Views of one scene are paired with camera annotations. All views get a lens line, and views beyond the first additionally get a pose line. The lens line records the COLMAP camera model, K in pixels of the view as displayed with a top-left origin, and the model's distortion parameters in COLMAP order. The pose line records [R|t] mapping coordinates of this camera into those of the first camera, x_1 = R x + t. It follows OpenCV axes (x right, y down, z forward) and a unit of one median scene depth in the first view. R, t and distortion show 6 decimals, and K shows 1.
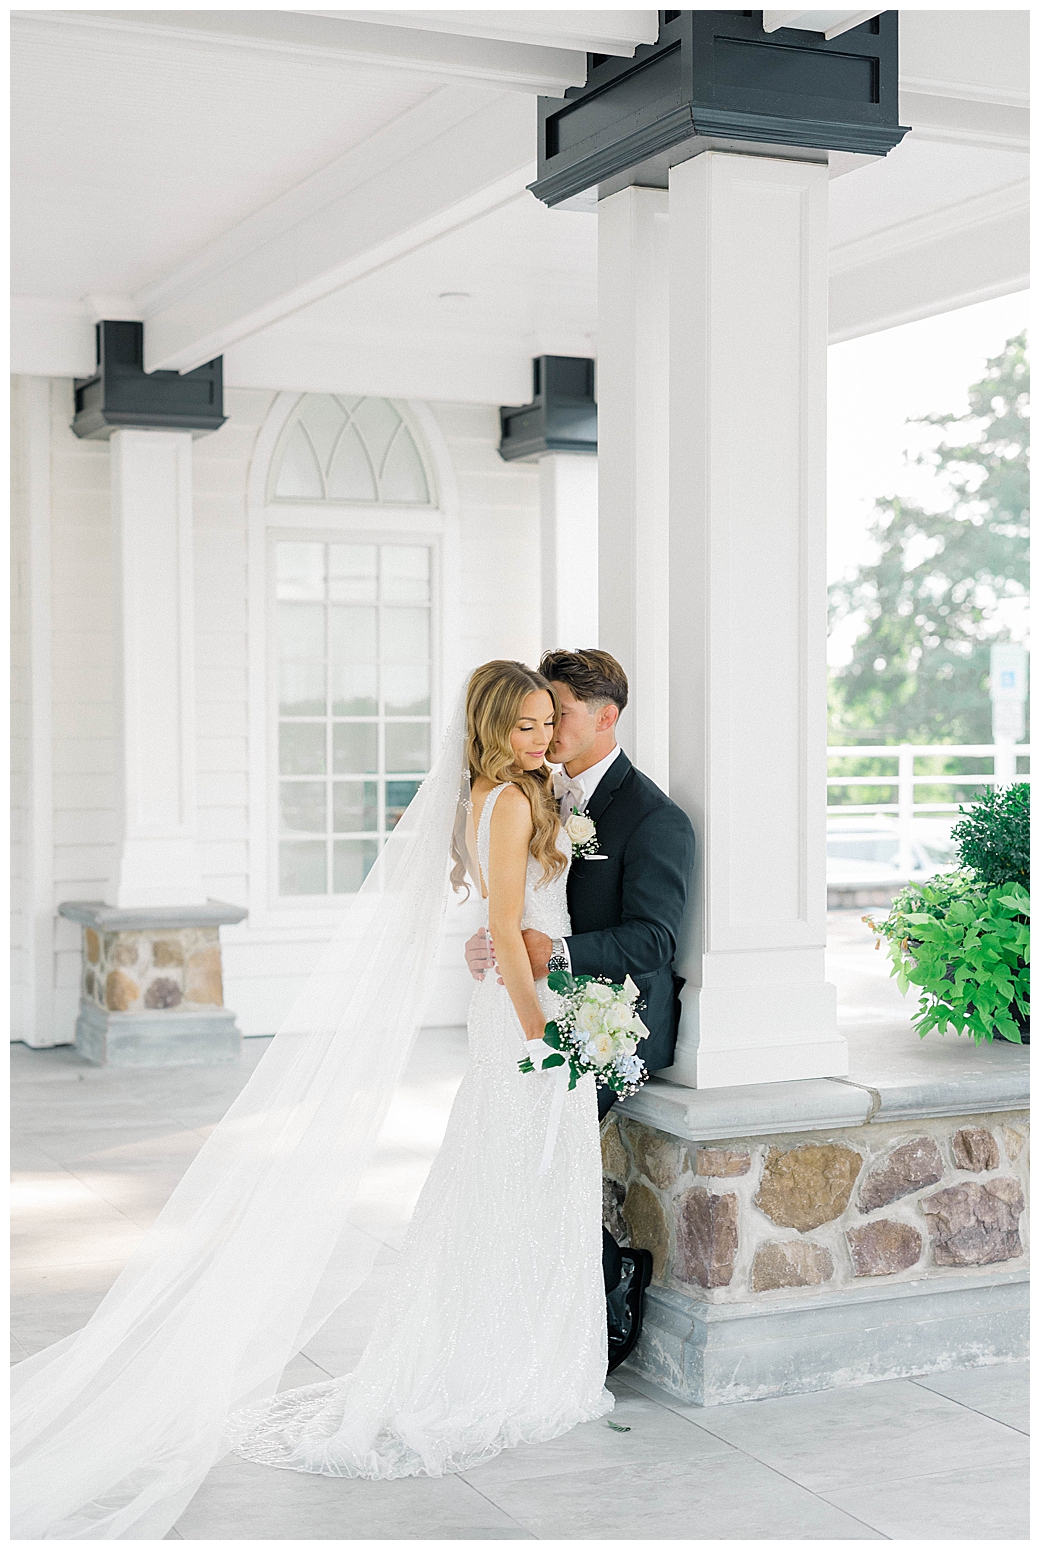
lens RADIAL K [[2367.9, 0, 629.7], [0, 2367.9, 780.4], [0, 0, 1]] dist [0.041830, 0.000000]
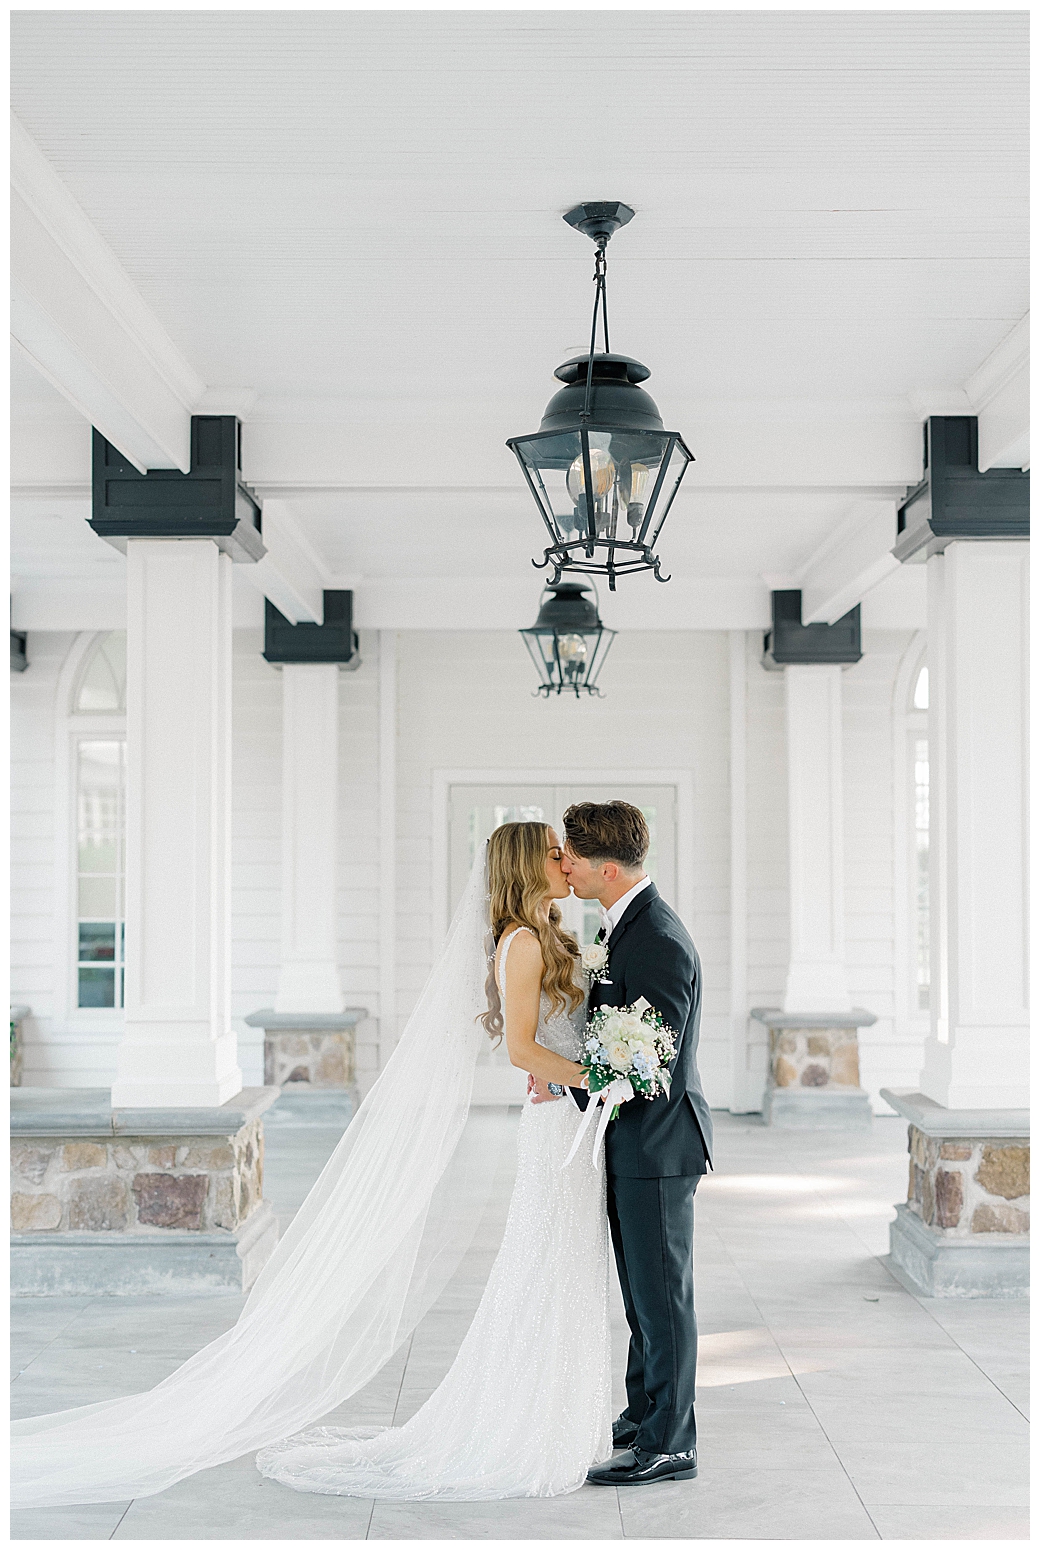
lens RADIAL K [[2367.9, 0, 519.0], [0, 2367.9, 774.2], [0, 0, 1]] dist [0.041830, 0.000000]
pose [[0.903315, -0.016660, -0.428654, 0.237981], [-0.010401, 0.998101, -0.060710, 0.001122], [0.428852, 0.059299, 0.901426, -0.314732]]
